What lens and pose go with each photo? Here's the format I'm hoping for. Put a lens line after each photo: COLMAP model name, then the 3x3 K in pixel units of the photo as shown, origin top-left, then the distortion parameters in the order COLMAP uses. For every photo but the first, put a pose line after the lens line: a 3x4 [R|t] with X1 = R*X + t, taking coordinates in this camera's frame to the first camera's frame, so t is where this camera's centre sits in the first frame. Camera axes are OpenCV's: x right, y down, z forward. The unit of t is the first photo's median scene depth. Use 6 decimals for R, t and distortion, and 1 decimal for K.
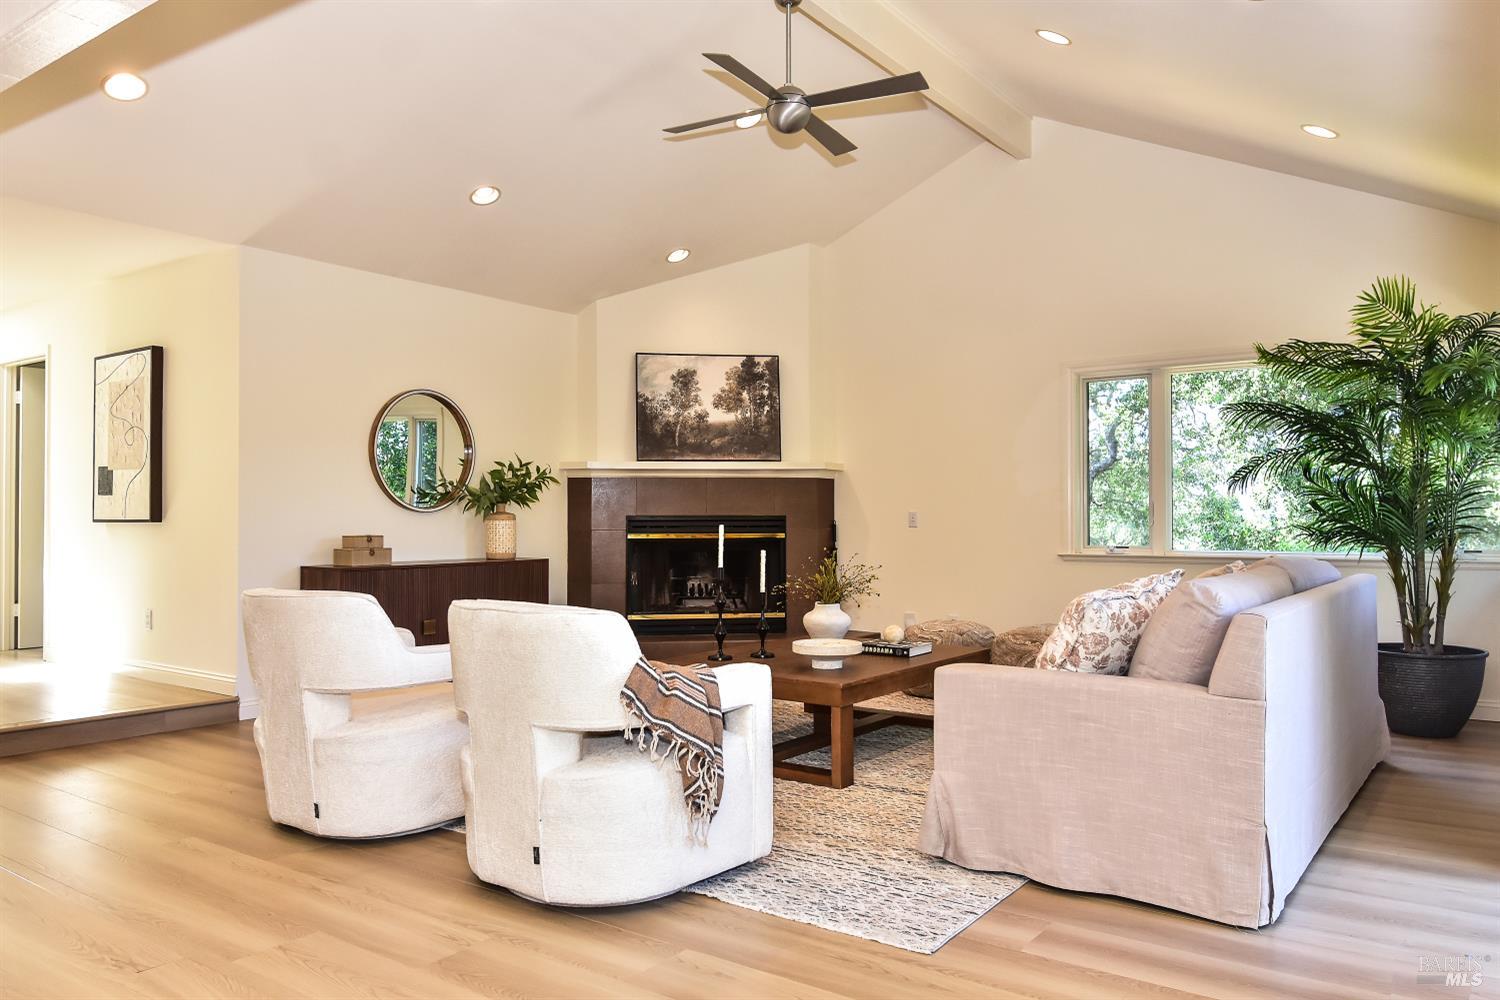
lens RADIAL K [[1082.1, 0, 786.9], [0, 1082.1, 501.9], [0, 0, 1]] dist [0.025201, -0.044375]
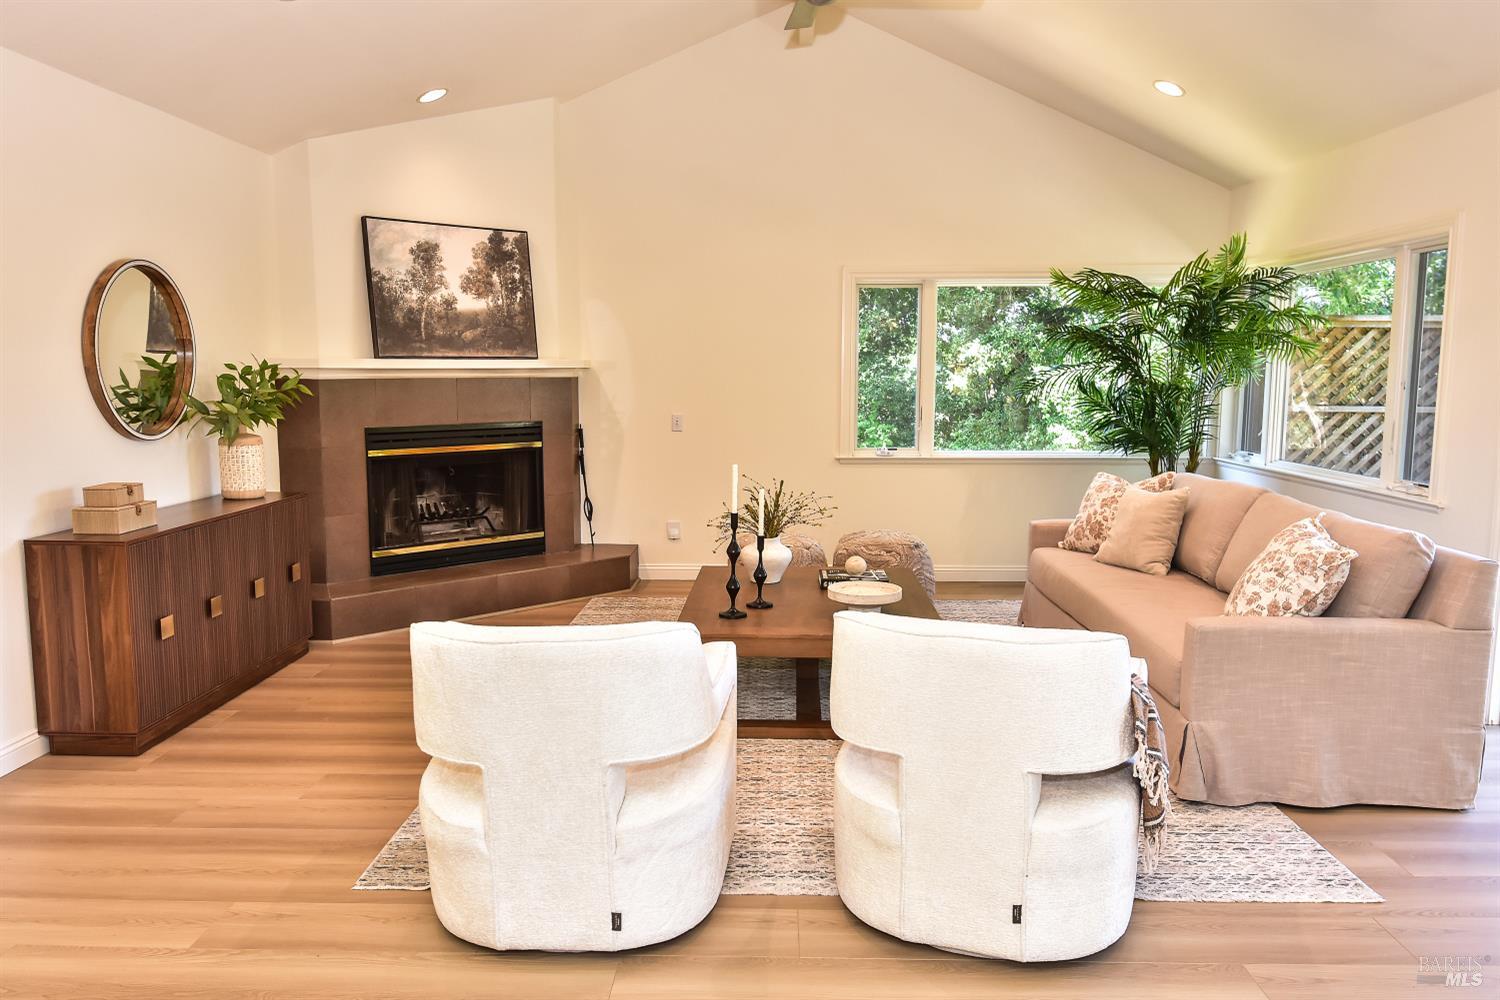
lens RADIAL K [[1082.1, 0, 754.5], [0, 1082.1, 505.5], [0, 0, 1]] dist [0.025201, -0.044375]
pose [[0.827762, -0.068403, 0.556894, -0.354562], [-0.012488, 0.990049, 0.140170, -0.045176], [-0.560941, -0.122982, 0.818670, 0.185124]]
